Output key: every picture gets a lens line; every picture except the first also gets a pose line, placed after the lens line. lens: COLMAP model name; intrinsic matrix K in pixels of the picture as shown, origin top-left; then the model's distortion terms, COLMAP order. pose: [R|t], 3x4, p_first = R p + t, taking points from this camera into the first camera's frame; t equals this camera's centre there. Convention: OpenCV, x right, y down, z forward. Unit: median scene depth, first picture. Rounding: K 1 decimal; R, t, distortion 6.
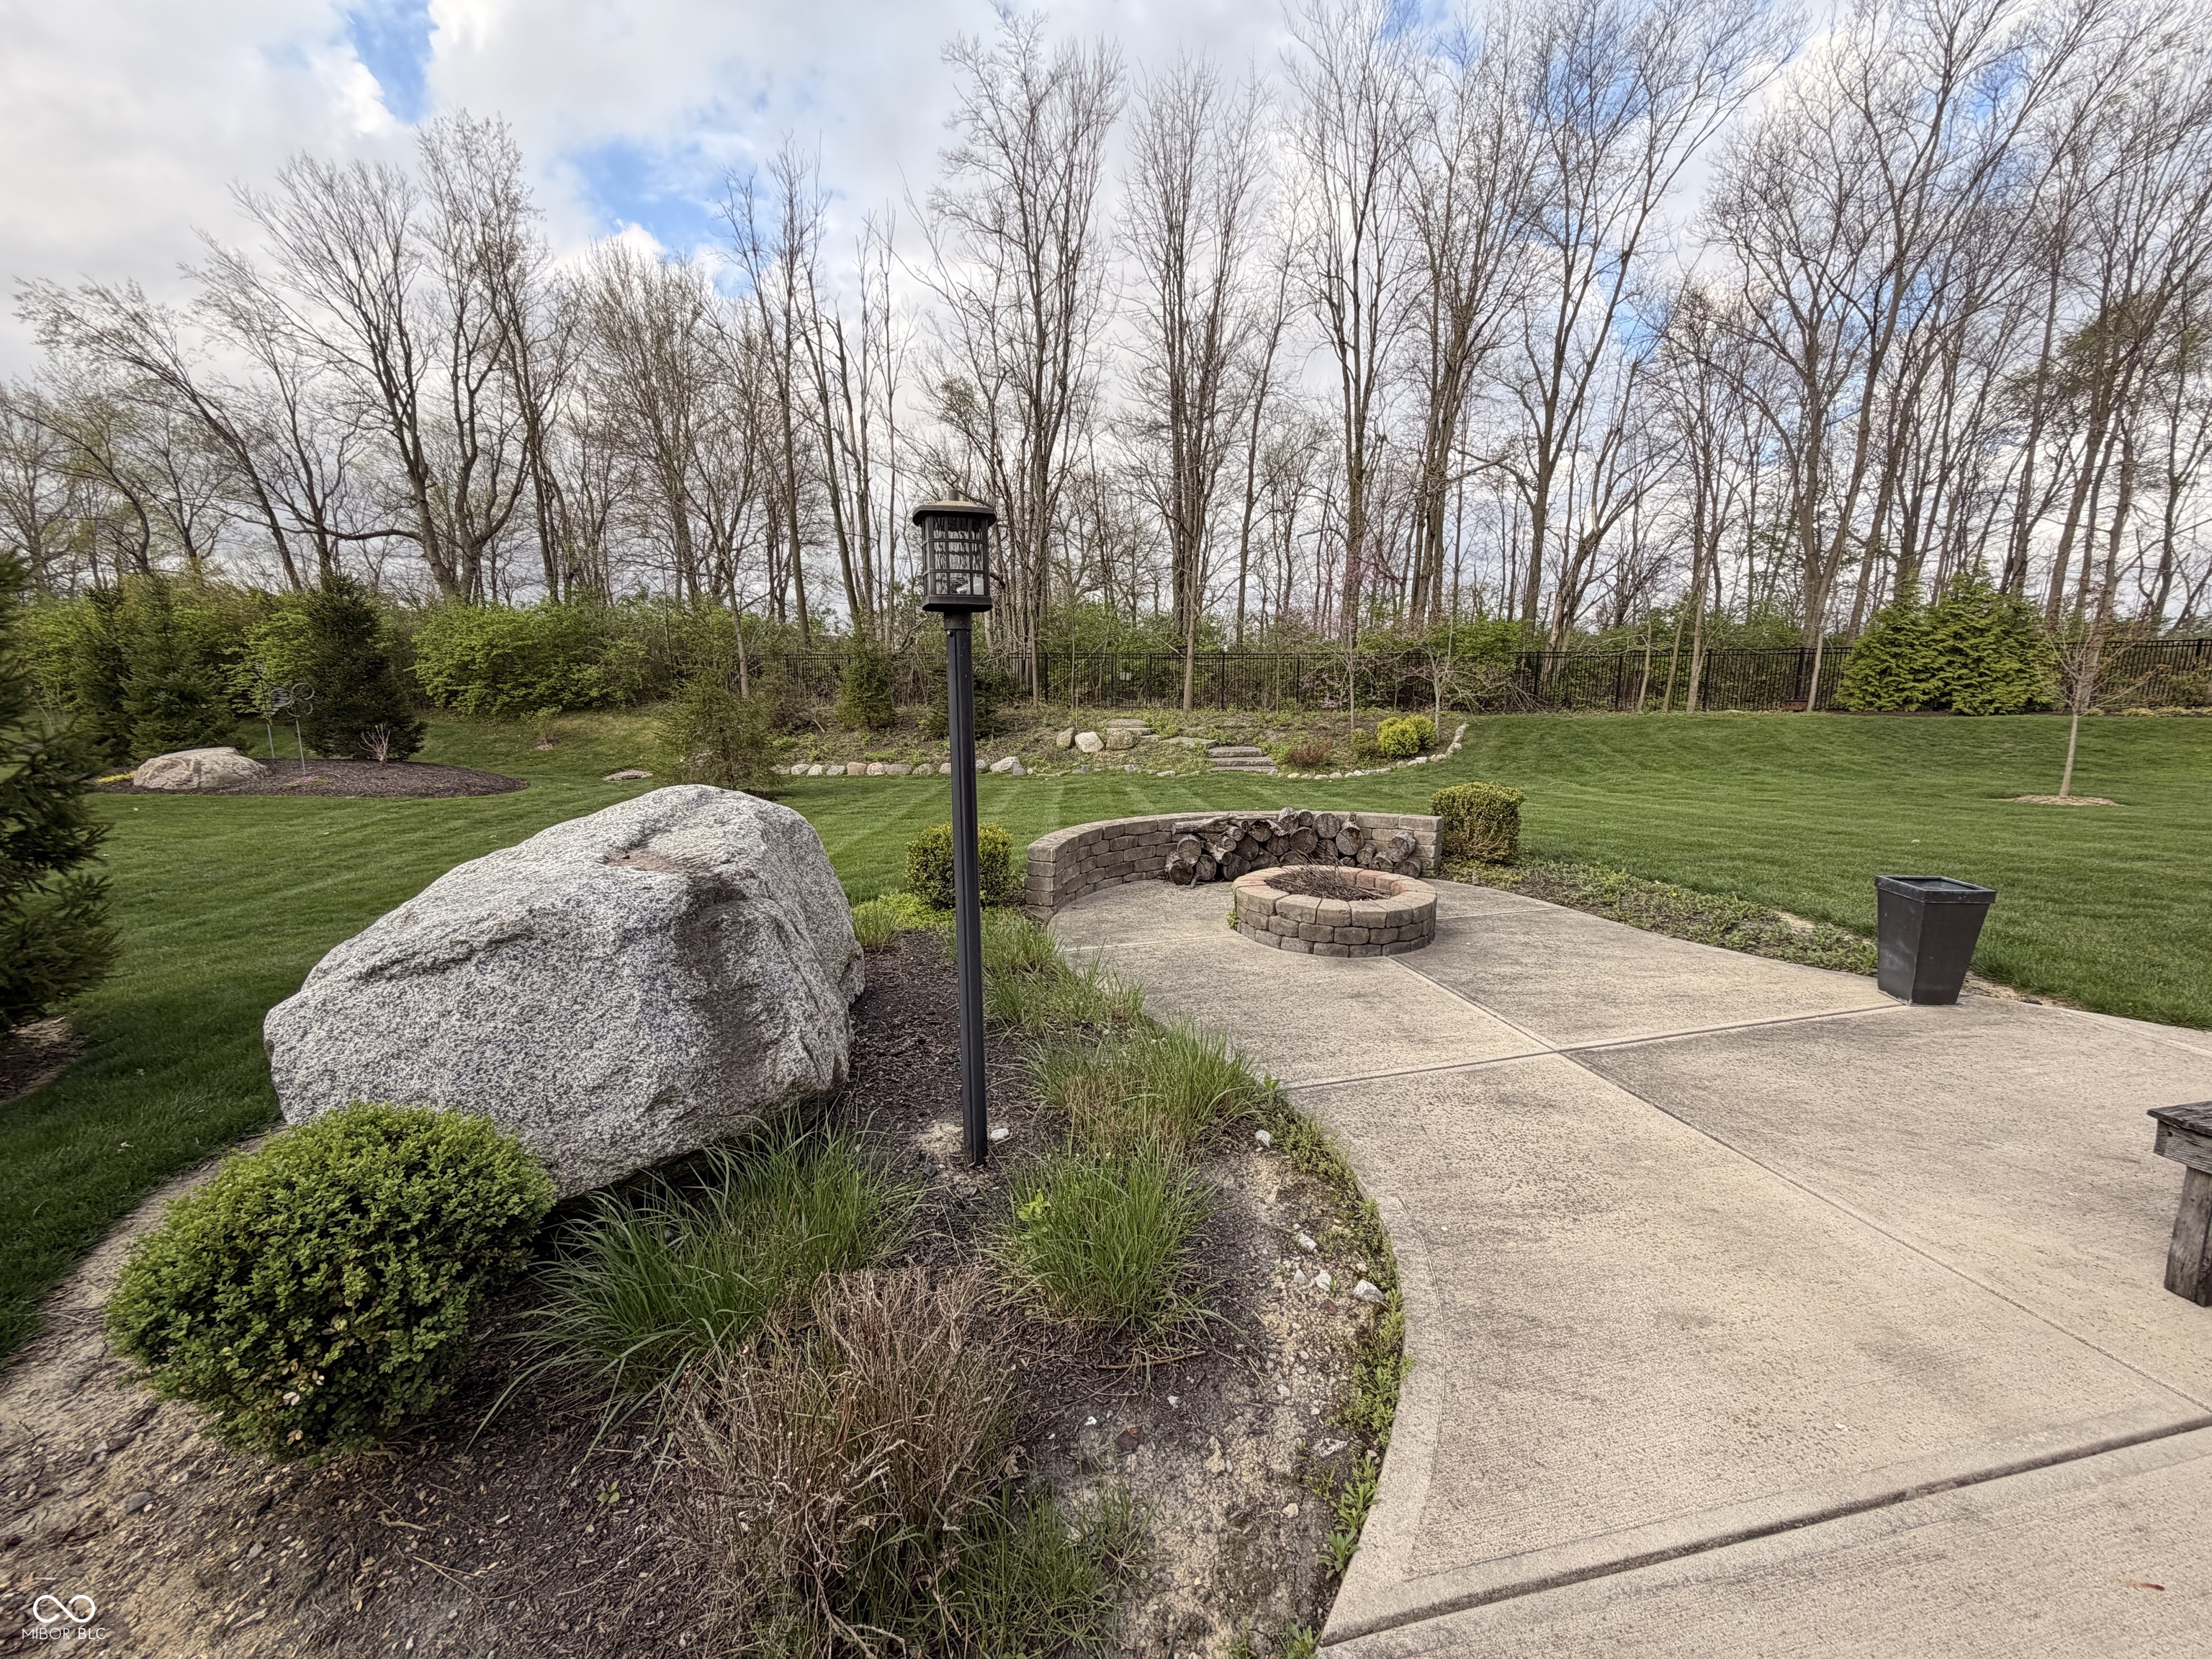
lens RADIAL K [[850.4, 0, 1106.0], [0, 850.4, 829.5], [0, 0, 1]] dist [-0.000655, 0.000324]
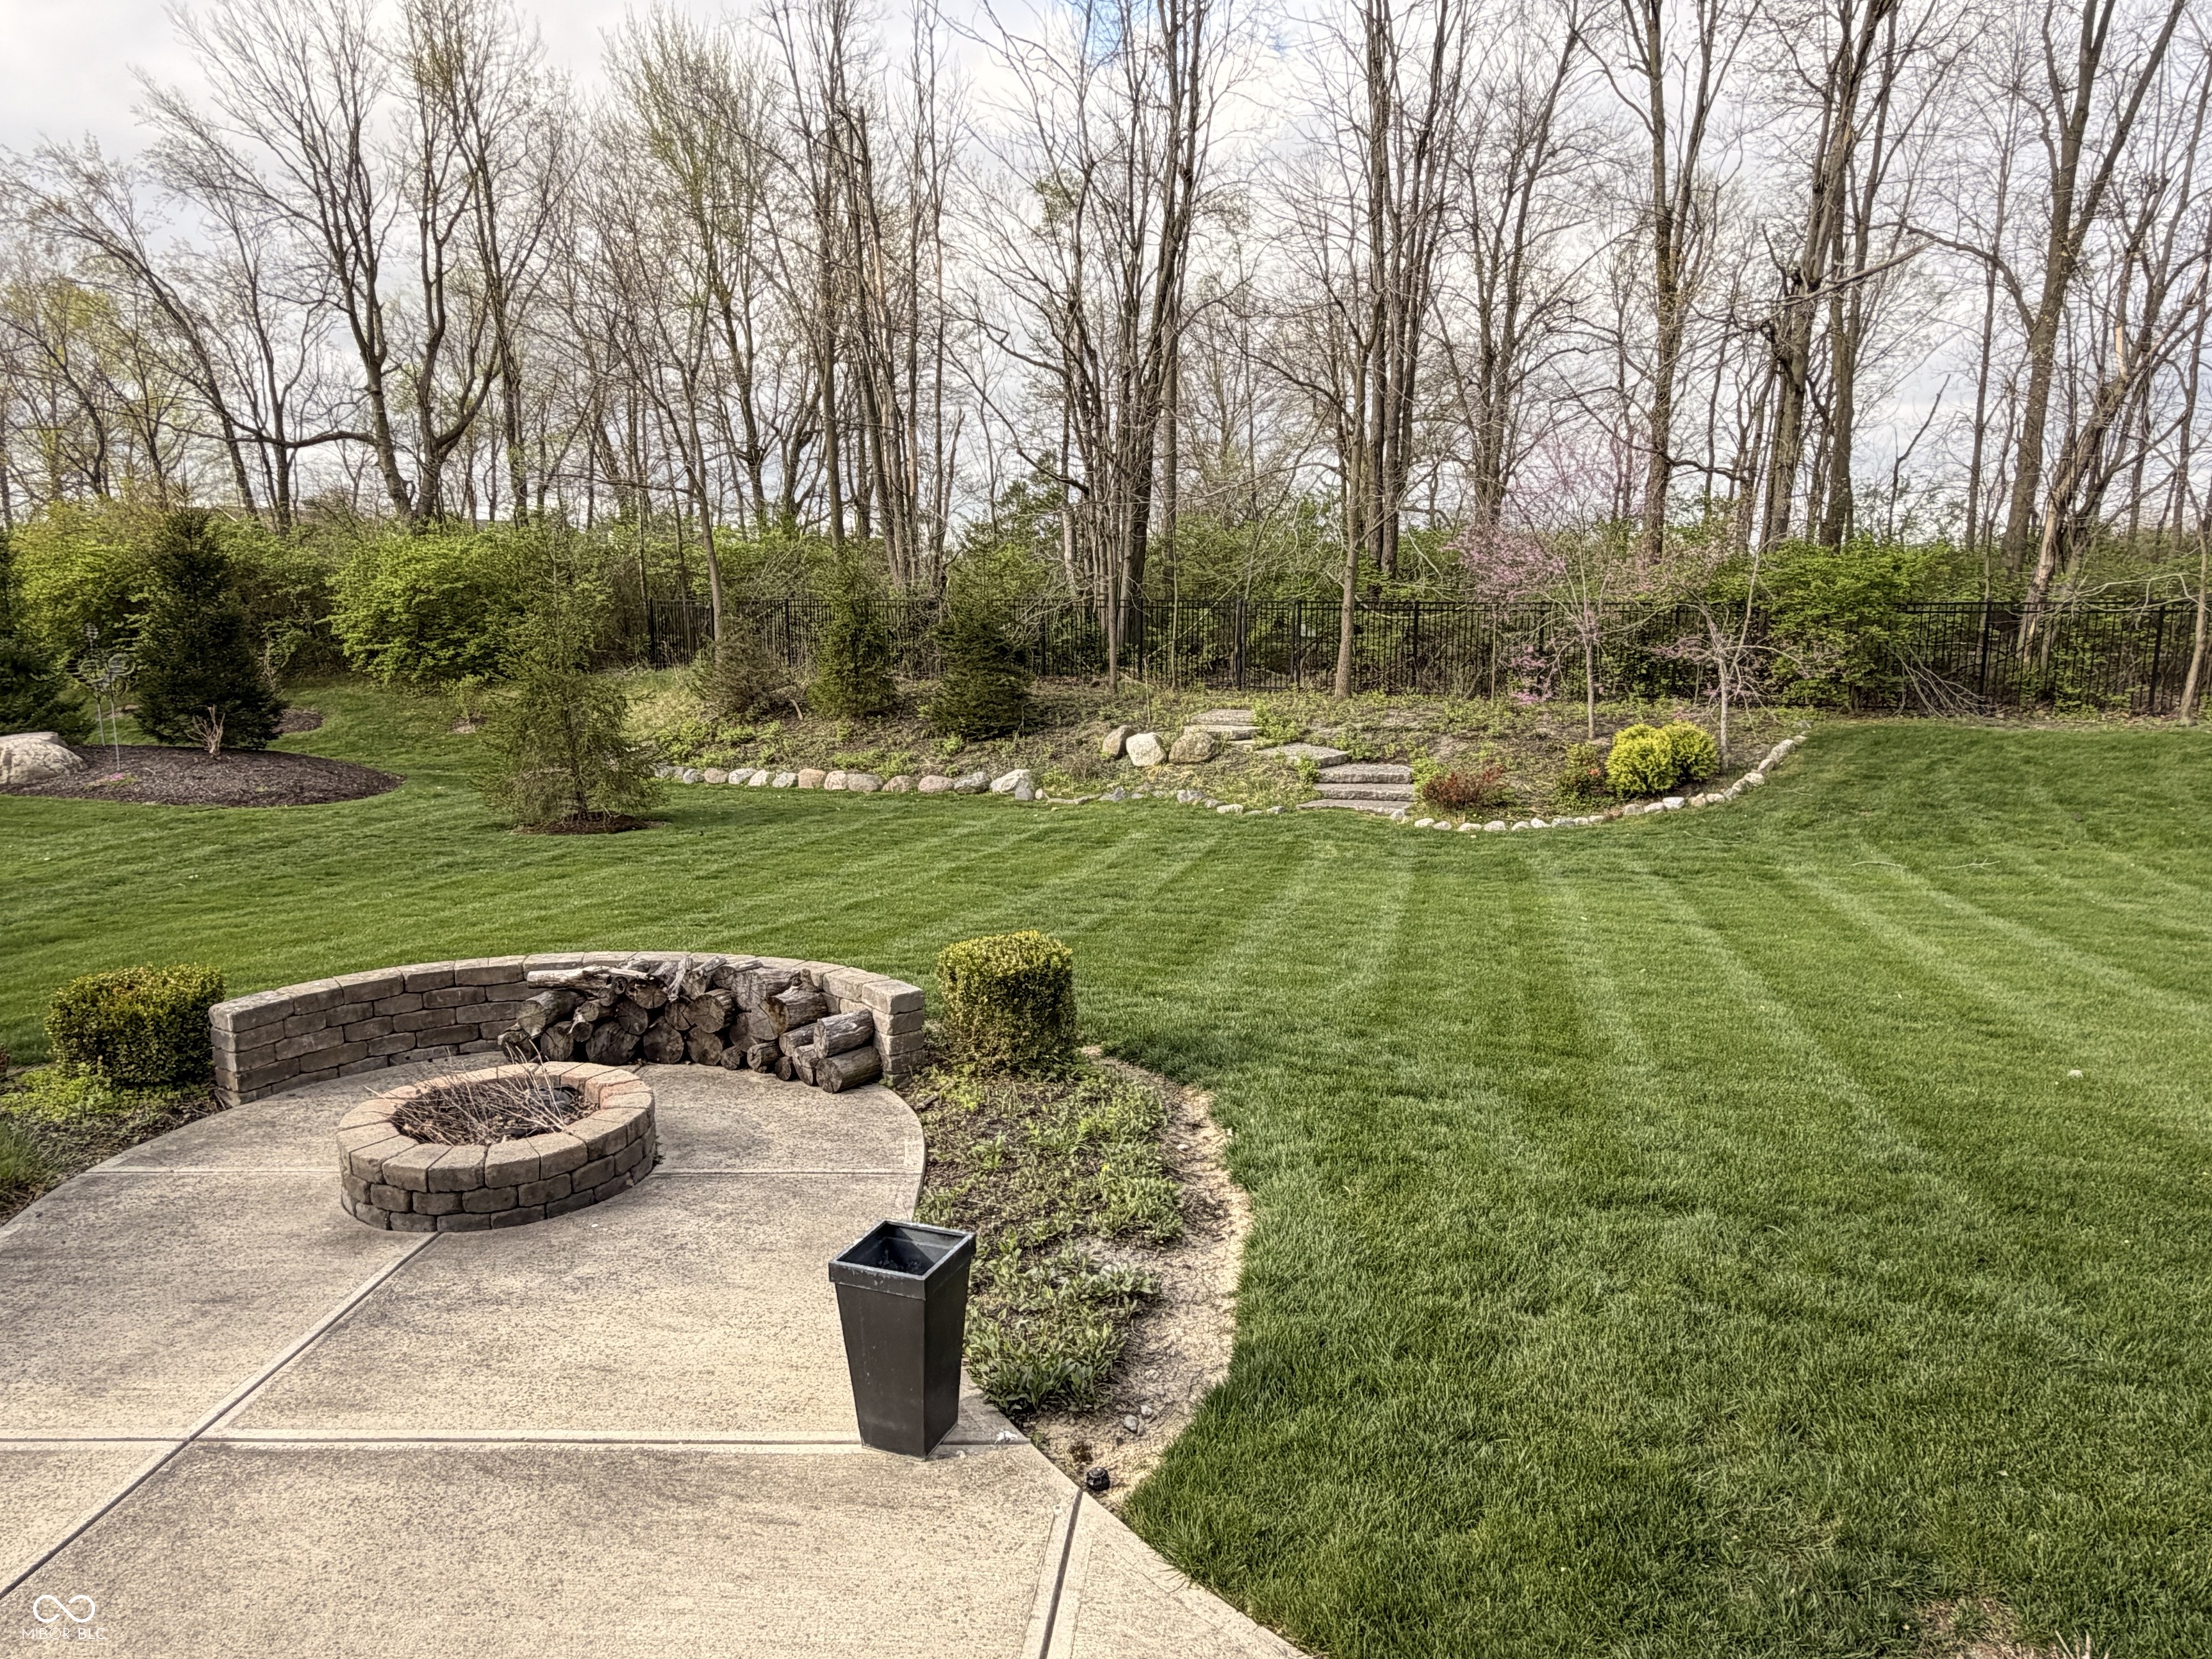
lens RADIAL K [[1367.5, 0, 1106.0], [0, 1367.5, 829.5], [0, 0, 1]] dist [0.003778, -0.003768]
pose [[0.963832, 0.043315, -0.262968, 0.217193], [-0.046138, 0.998925, -0.004566, -0.037156], [0.262487, 0.016533, 0.964794, 0.017418]]
